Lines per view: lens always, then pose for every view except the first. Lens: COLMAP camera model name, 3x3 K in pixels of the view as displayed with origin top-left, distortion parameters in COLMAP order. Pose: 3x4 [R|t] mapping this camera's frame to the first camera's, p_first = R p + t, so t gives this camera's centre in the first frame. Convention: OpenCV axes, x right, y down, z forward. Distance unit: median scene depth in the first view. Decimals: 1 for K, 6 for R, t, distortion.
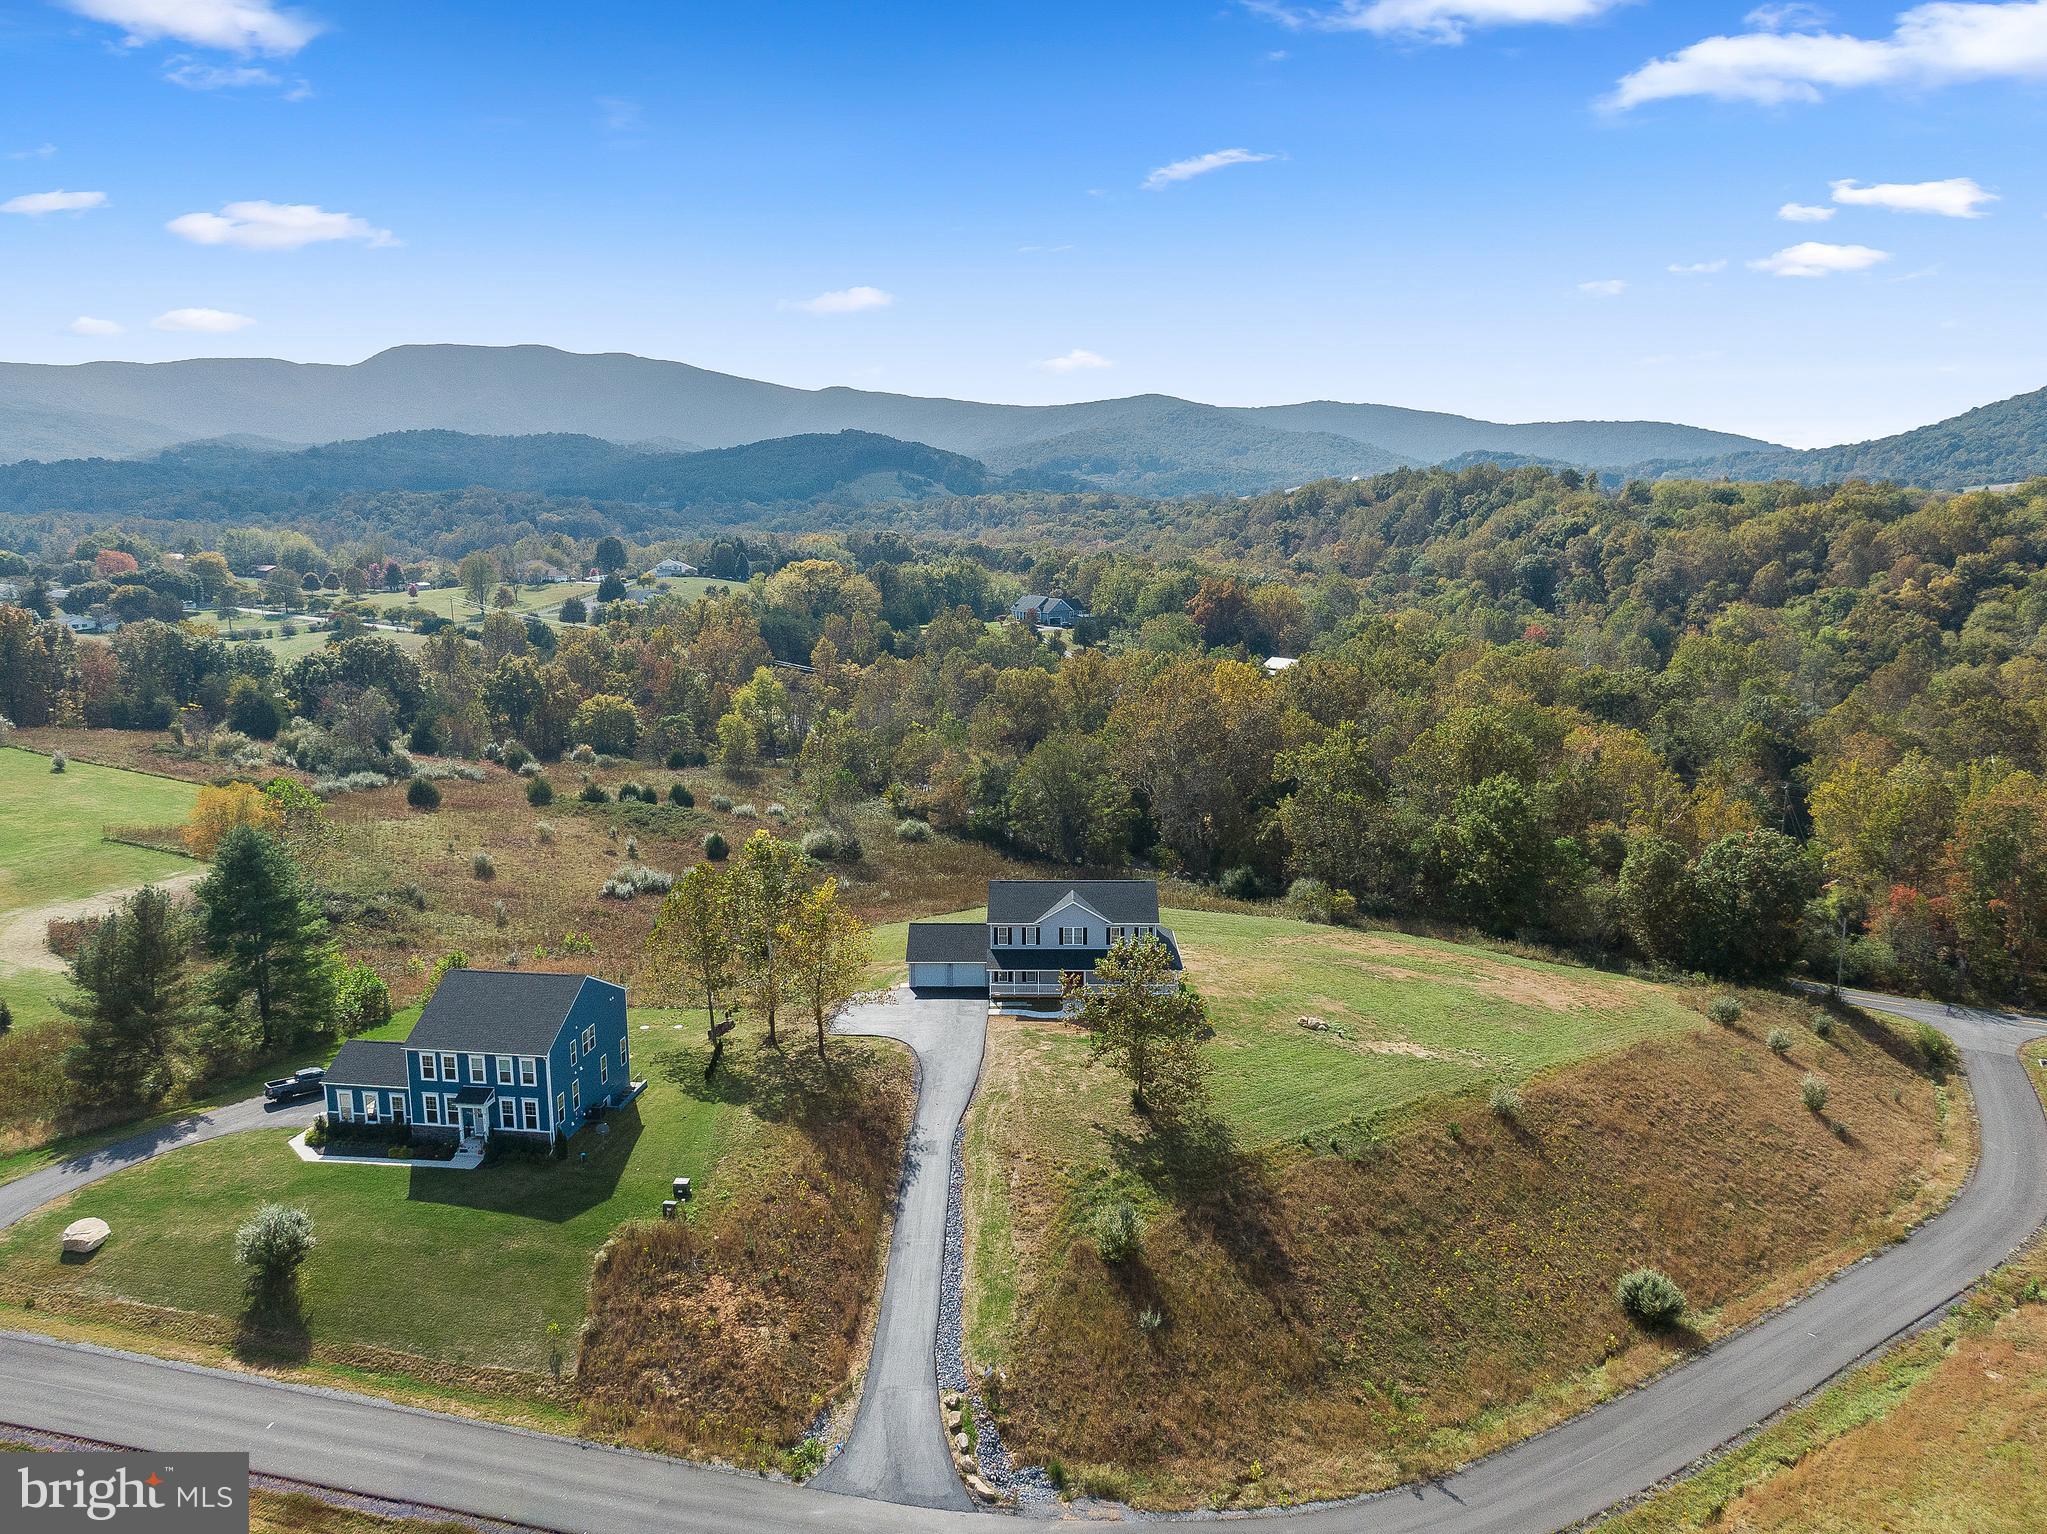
lens RADIAL K [[1466.9, 0, 1027.7], [0, 1466.9, 762.8], [0, 0, 1]] dist [0.031483, -0.032312]
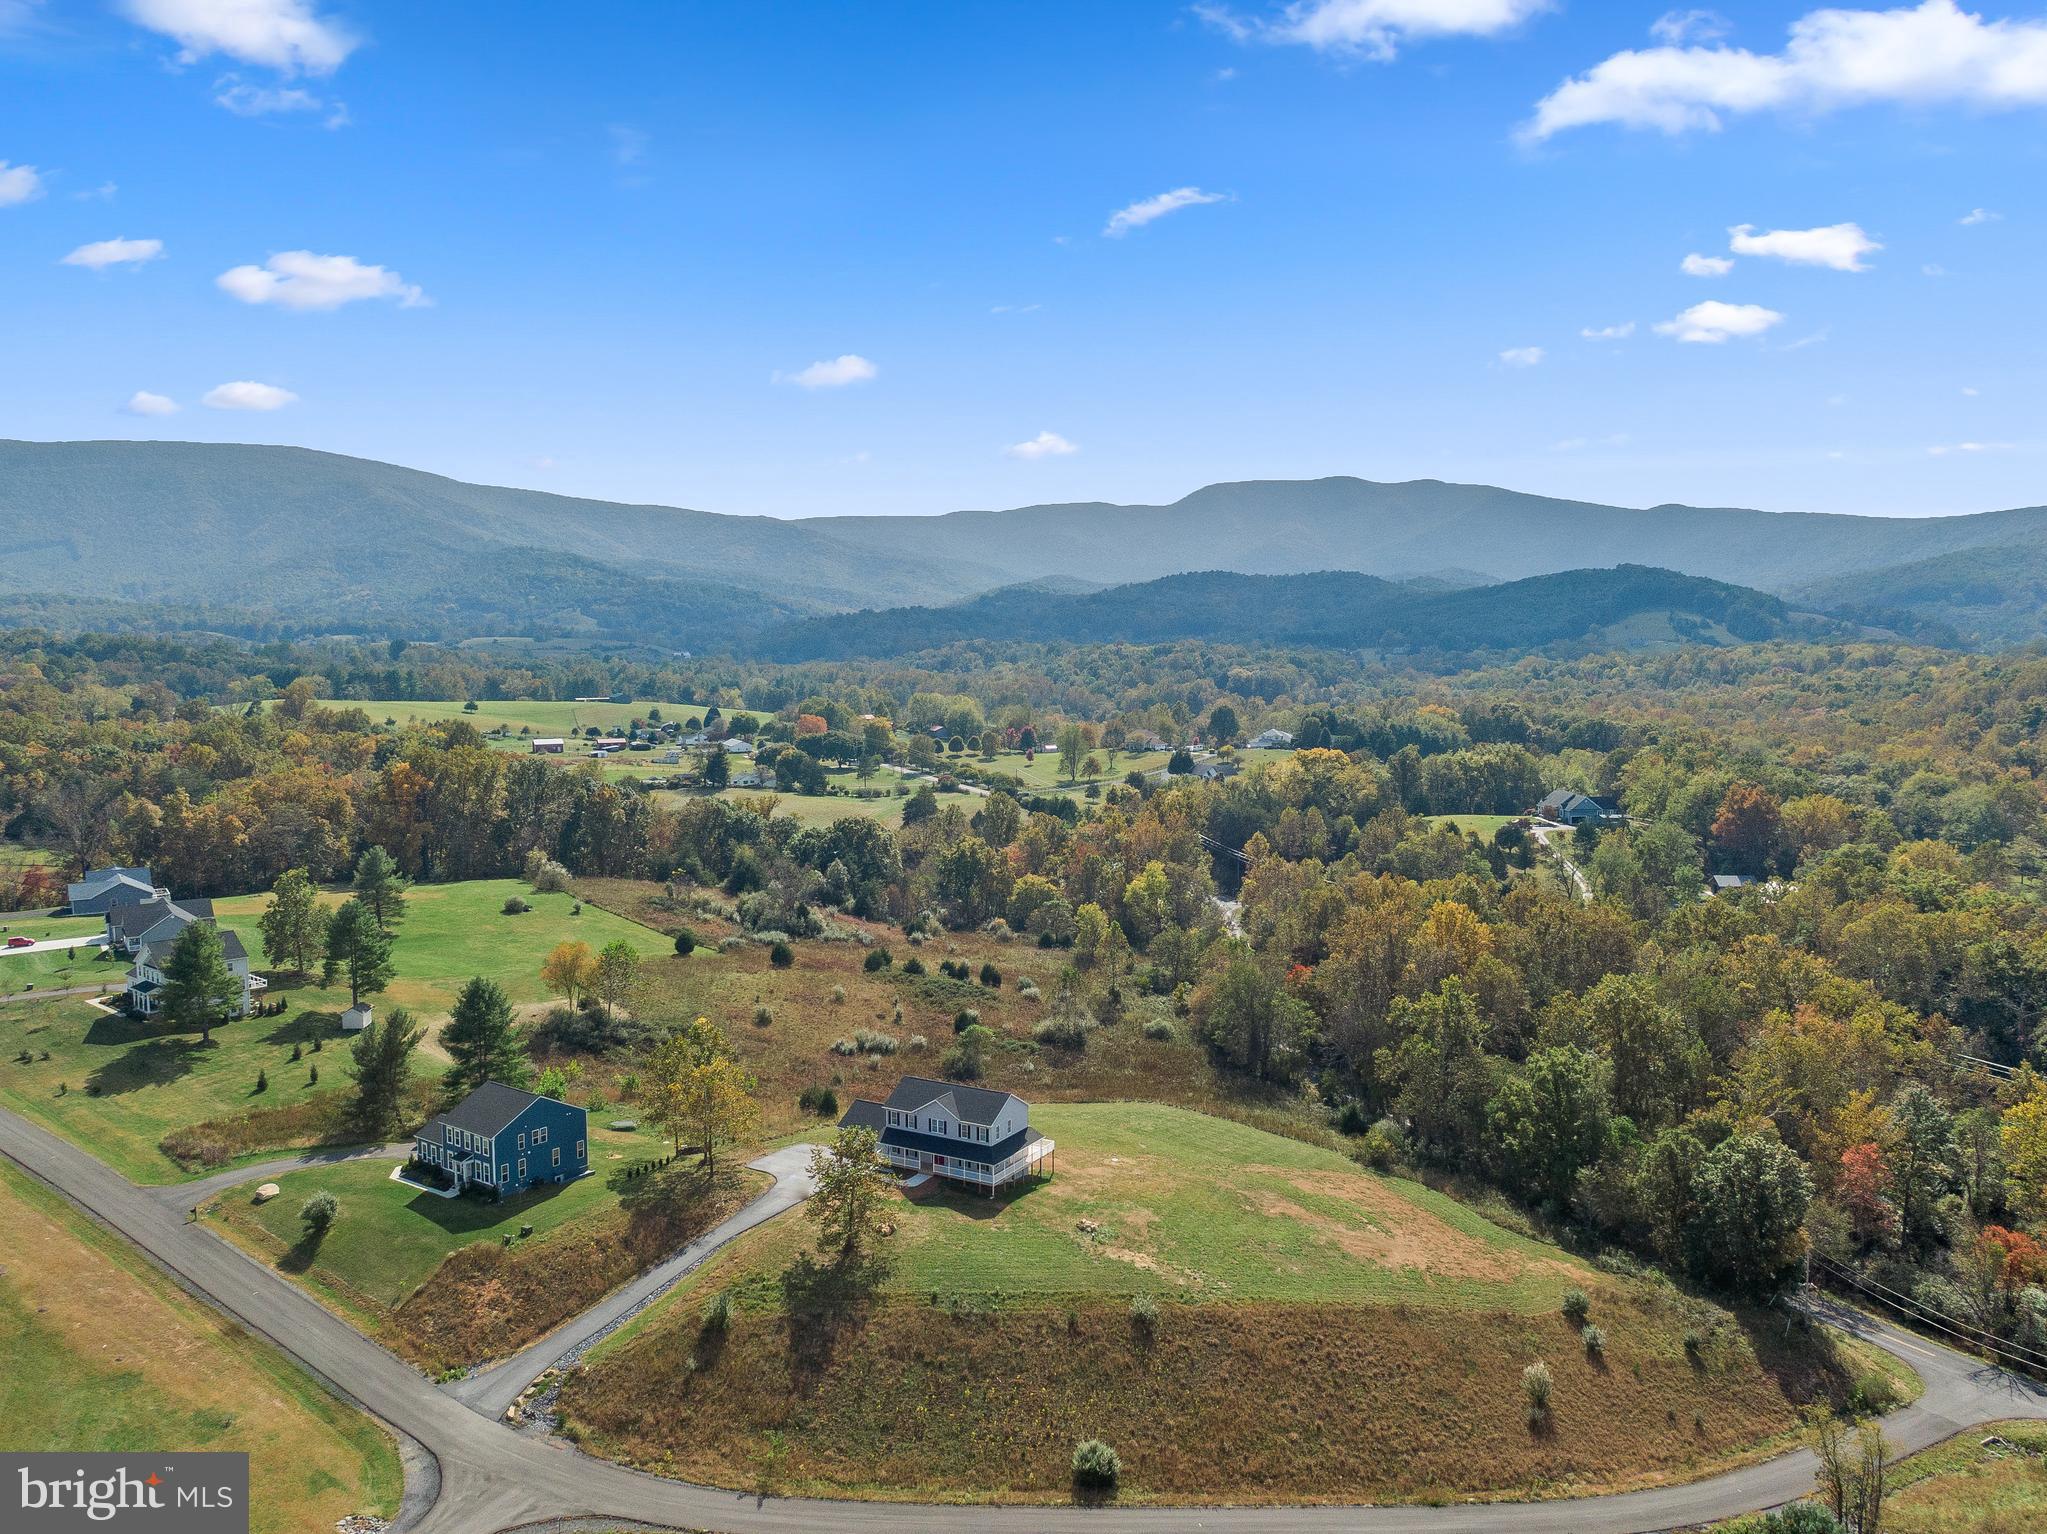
lens RADIAL K [[1620.0, 0, 1021.7], [0, 1620.0, 765.5], [0, 0, 1]] dist [0.009199, 0.013396]
pose [[0.862180, 0.041239, -0.504920, 0.721217], [-0.085576, 0.994214, -0.064925, -0.103039], [0.499322, 0.099186, 0.860721, -0.223730]]
